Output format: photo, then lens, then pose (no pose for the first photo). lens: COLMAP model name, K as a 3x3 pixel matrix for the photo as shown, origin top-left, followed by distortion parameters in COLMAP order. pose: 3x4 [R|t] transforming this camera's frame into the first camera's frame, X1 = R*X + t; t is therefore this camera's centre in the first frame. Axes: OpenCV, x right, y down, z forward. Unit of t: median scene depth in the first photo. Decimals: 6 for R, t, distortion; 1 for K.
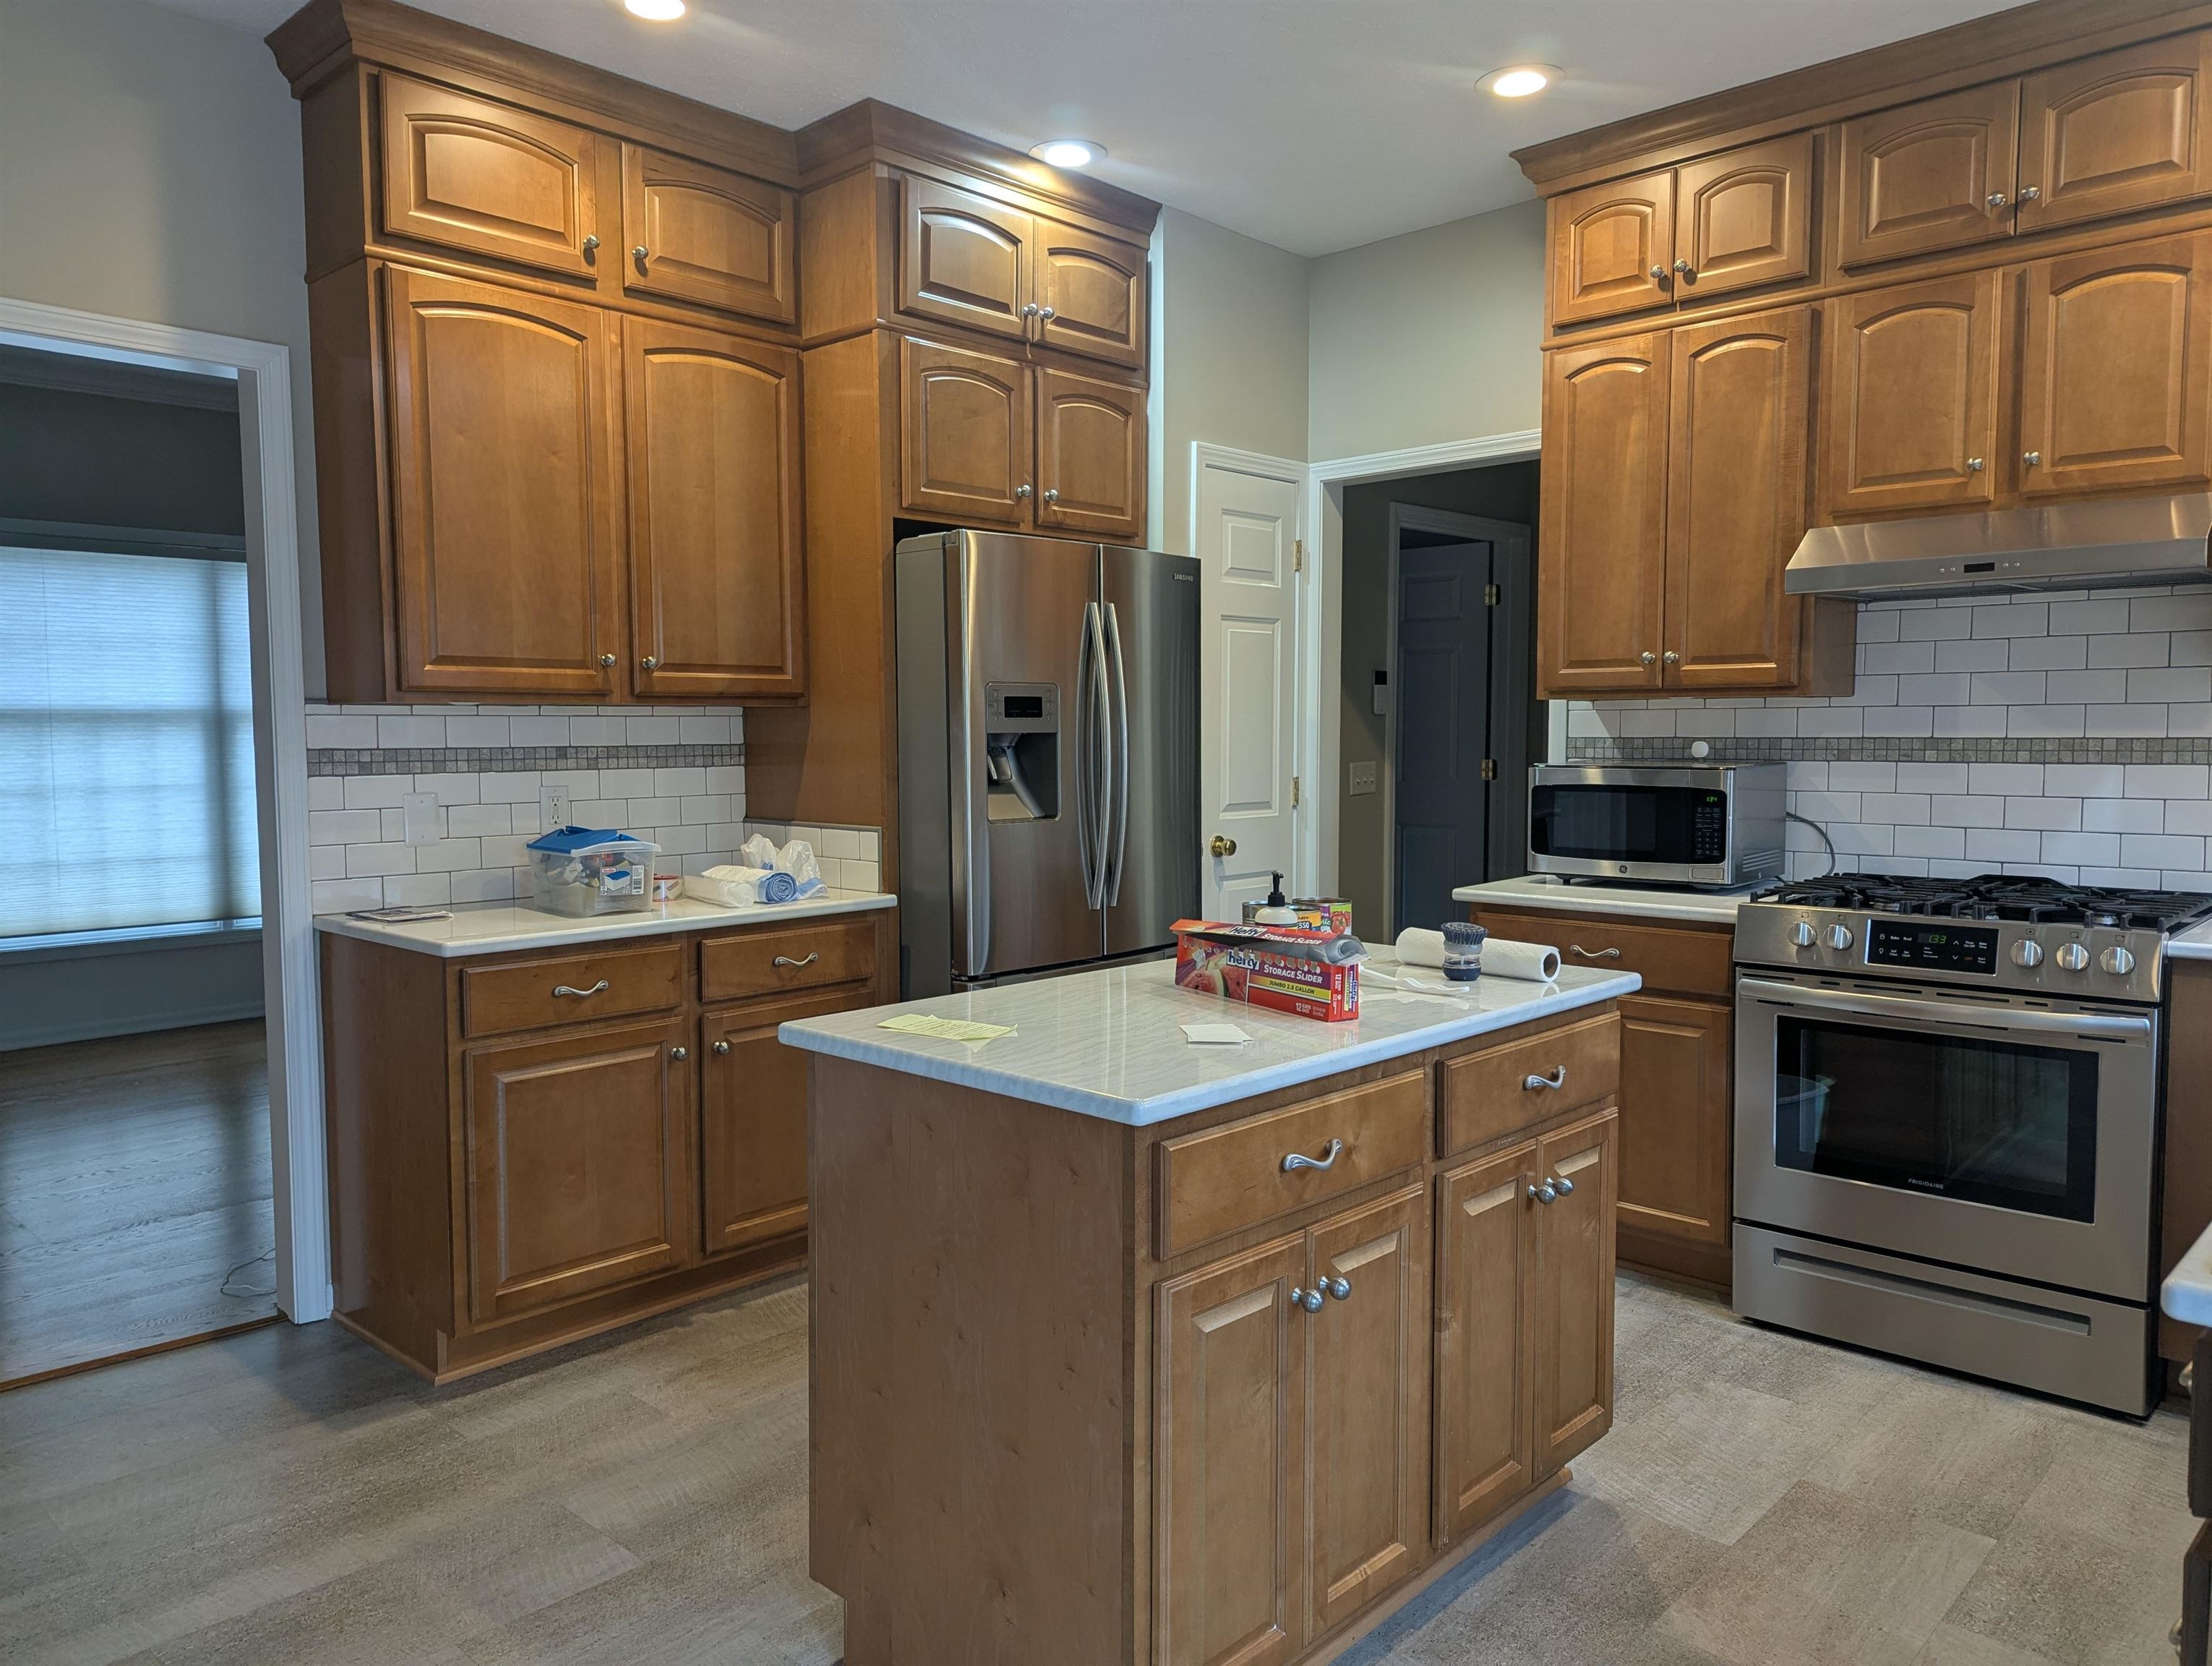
lens RADIAL K [[1555.2, 0, 1096.6], [0, 1555.2, 834.8], [0, 0, 1]] dist [0.065473, -0.056738]
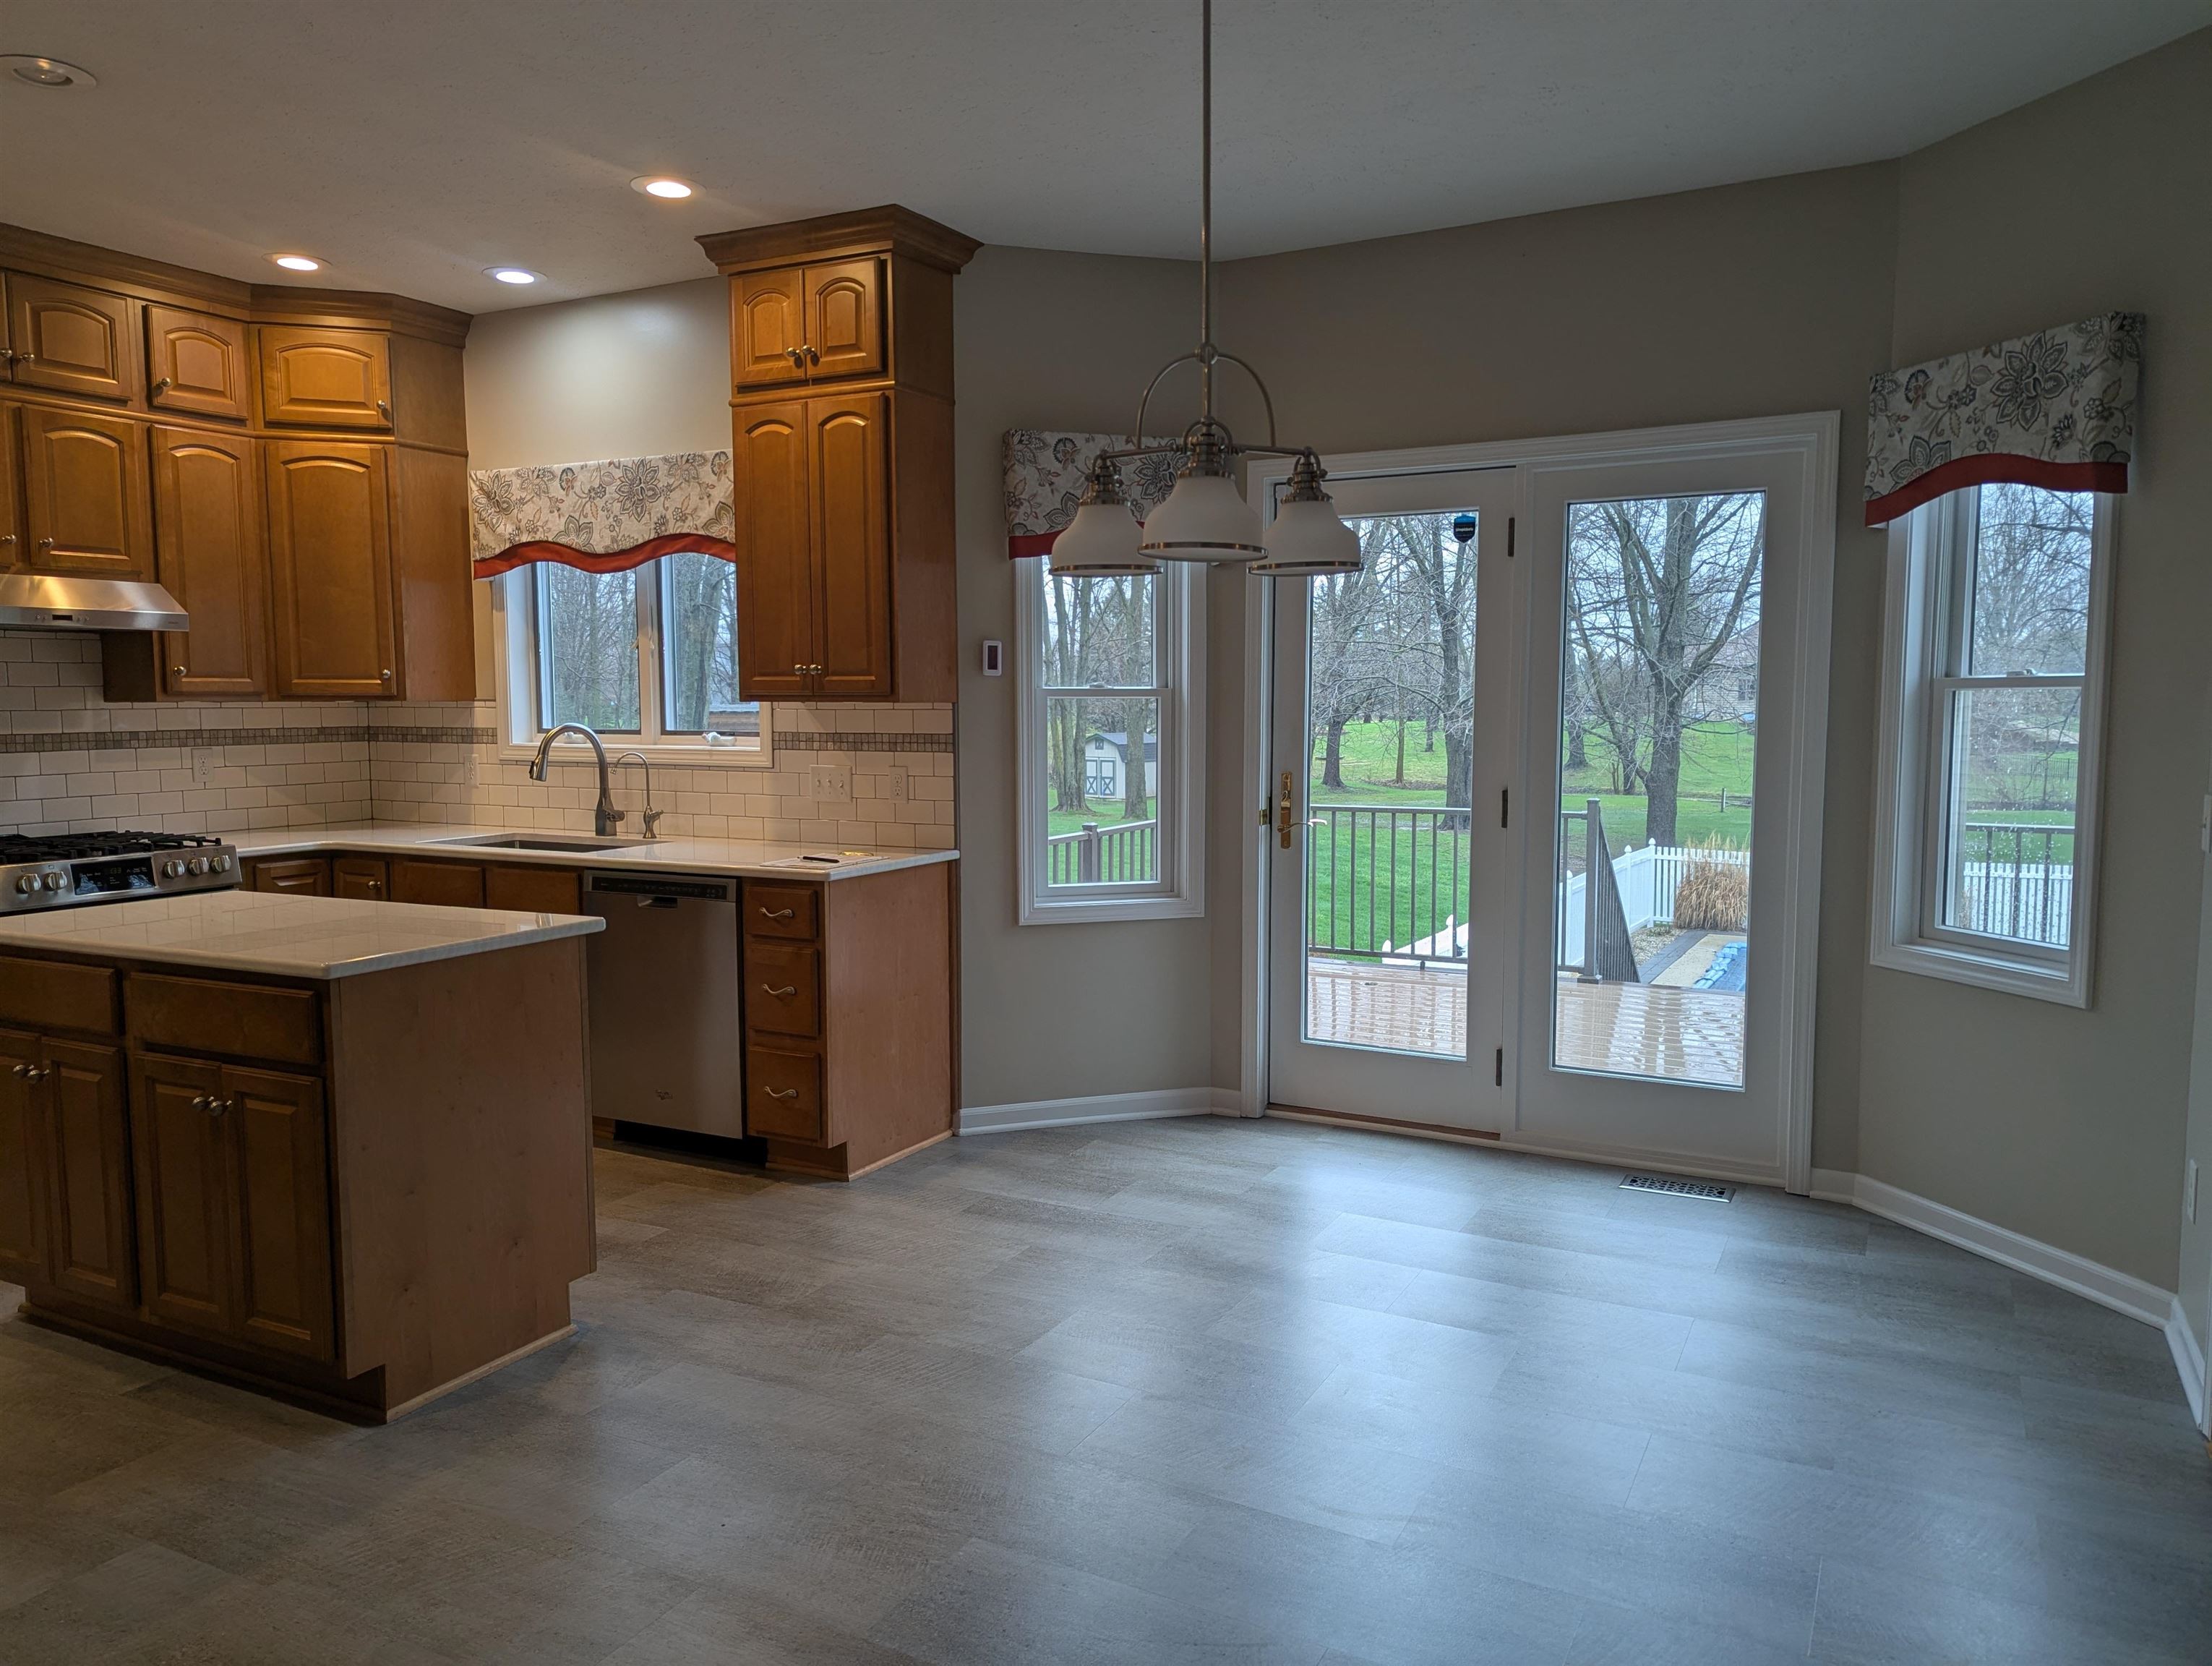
lens RADIAL K [[1555.2, 0, 1096.6], [0, 1555.2, 834.8], [0, 0, 1]] dist [0.065473, -0.056738]
pose [[-0.268078, -0.081080, 0.959979, -0.972525], [0.072622, 0.991916, 0.104057, -0.046939], [-0.960656, 0.097611, -0.260023, 0.424307]]
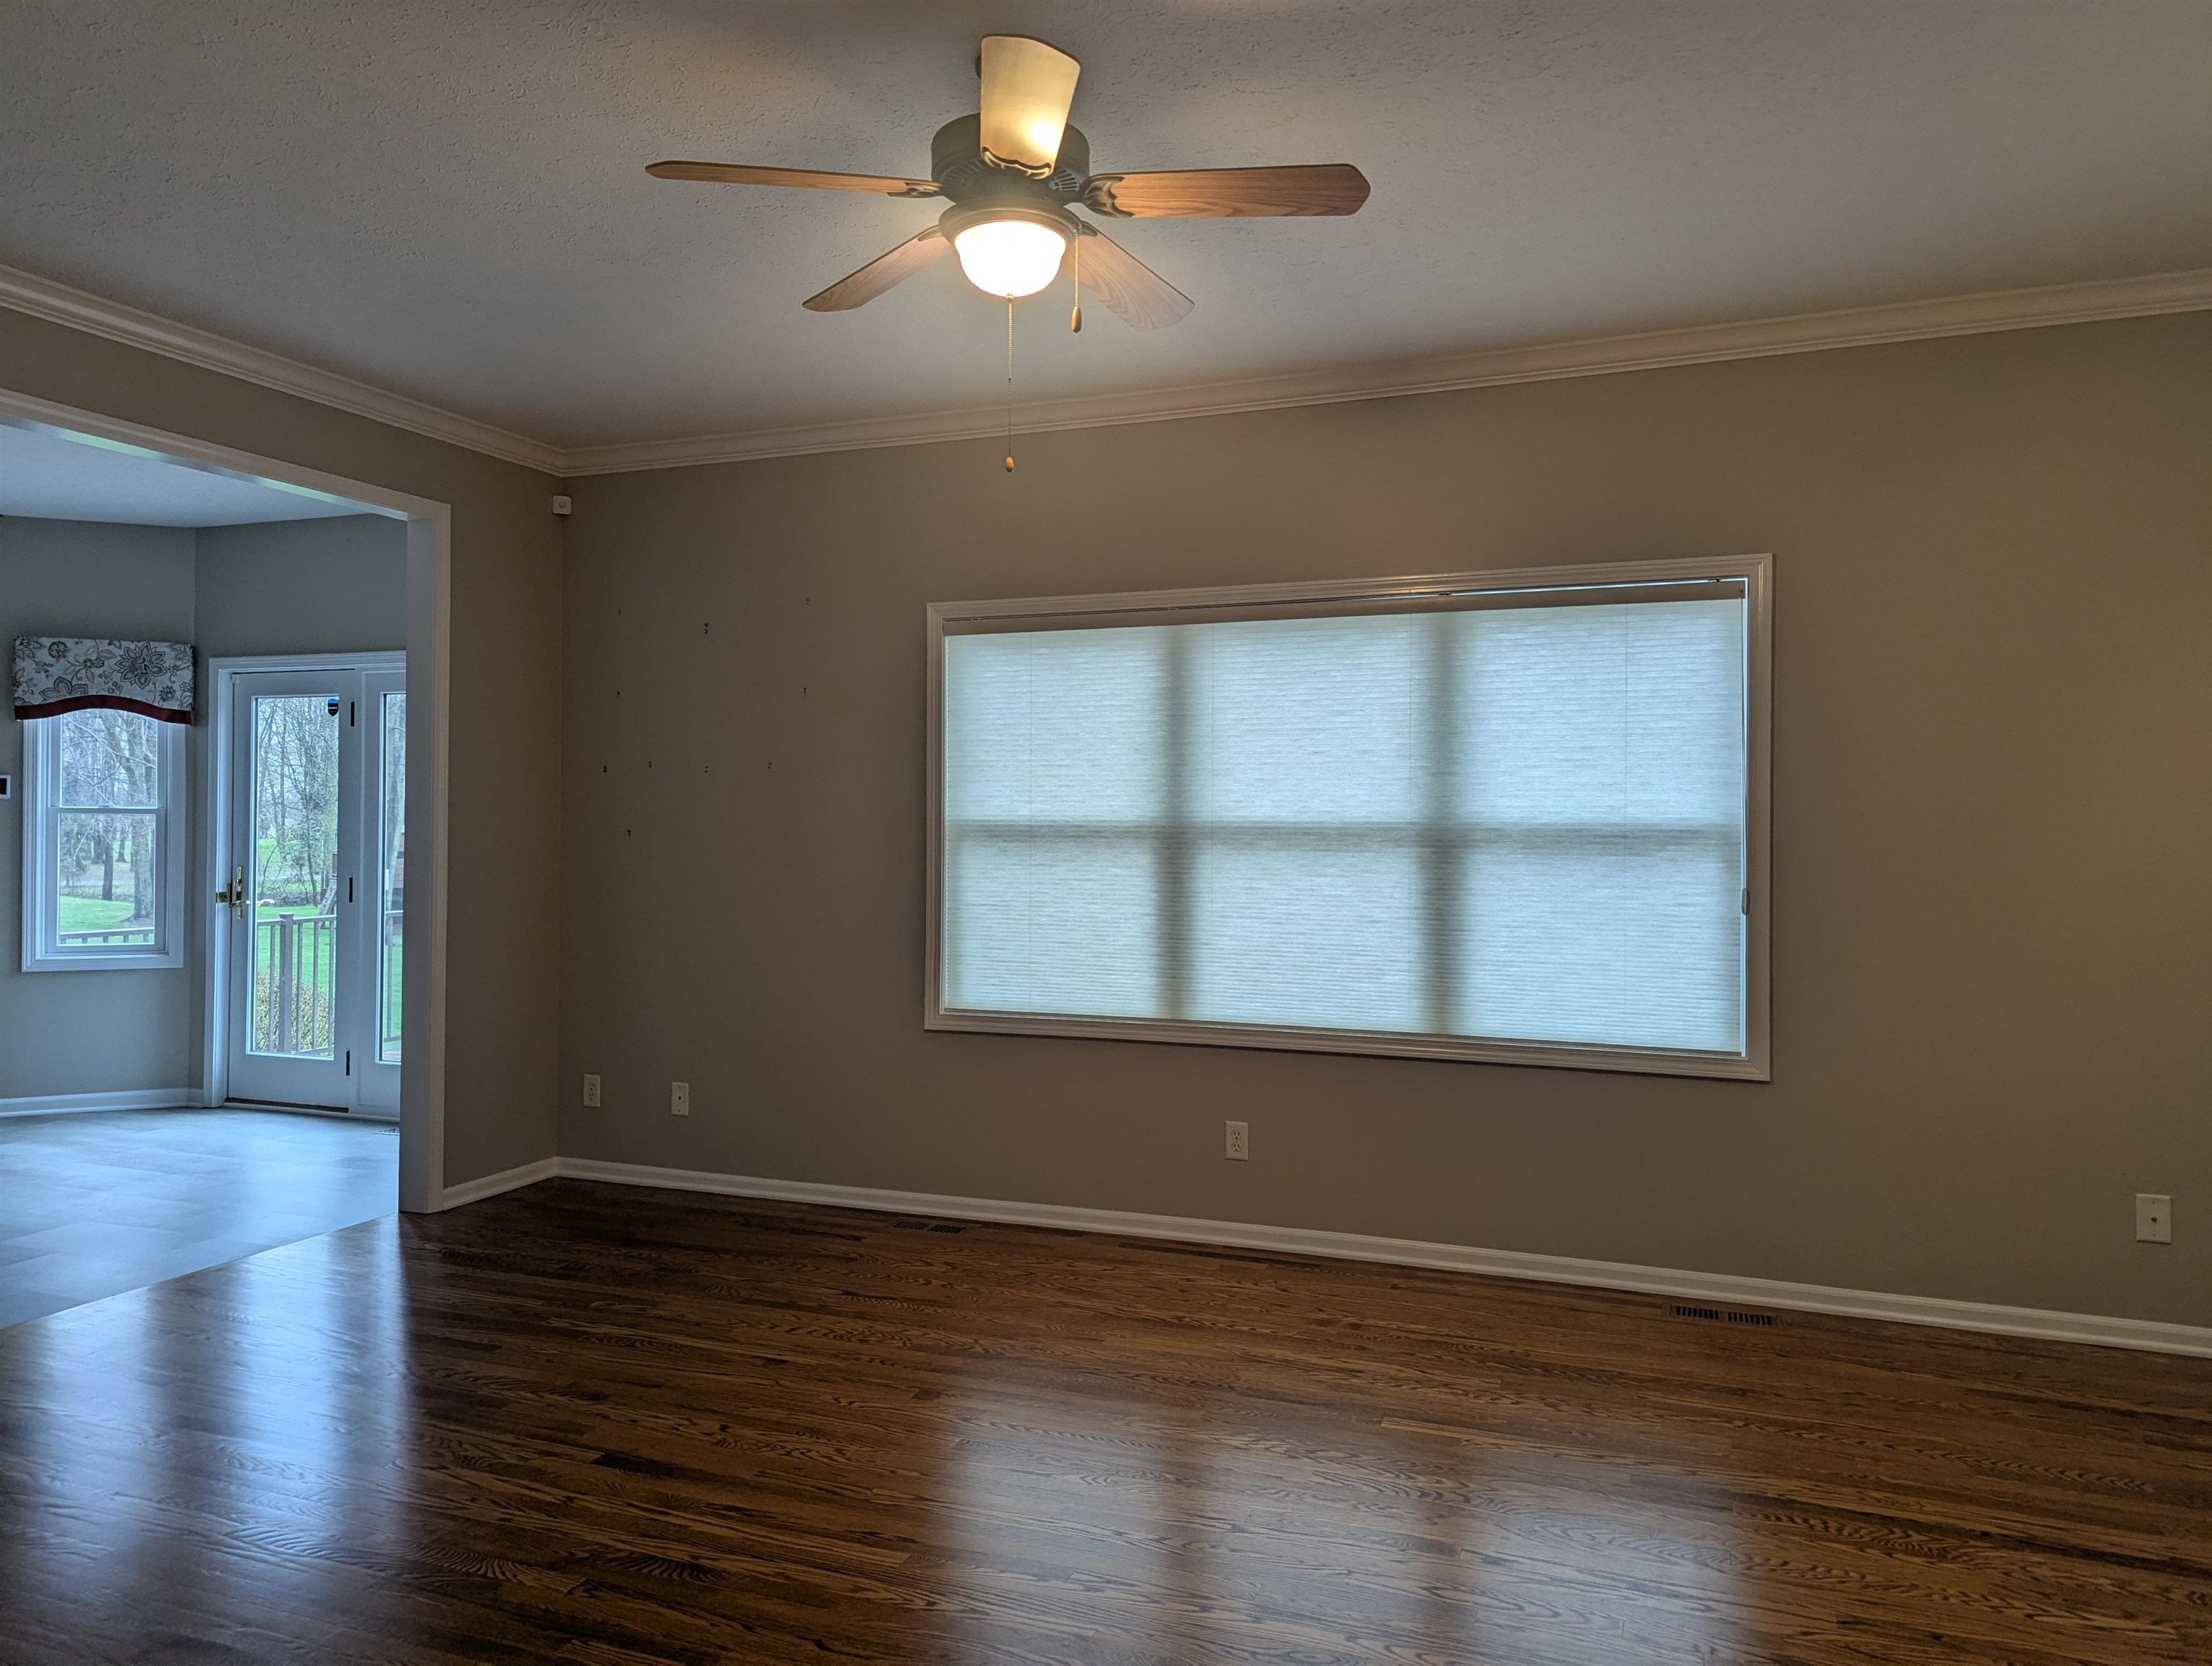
lens RADIAL K [[1546.1, 0, 1095.6], [0, 1546.1, 826.4], [0, 0, 1]] dist [0.064192, -0.066934]
pose [[-0.375747, 0.002351, 0.926719, -1.989334], [0.061240, 0.997874, 0.022298, 0.024099], [-0.924697, 0.065131, -0.375092, -0.370288]]
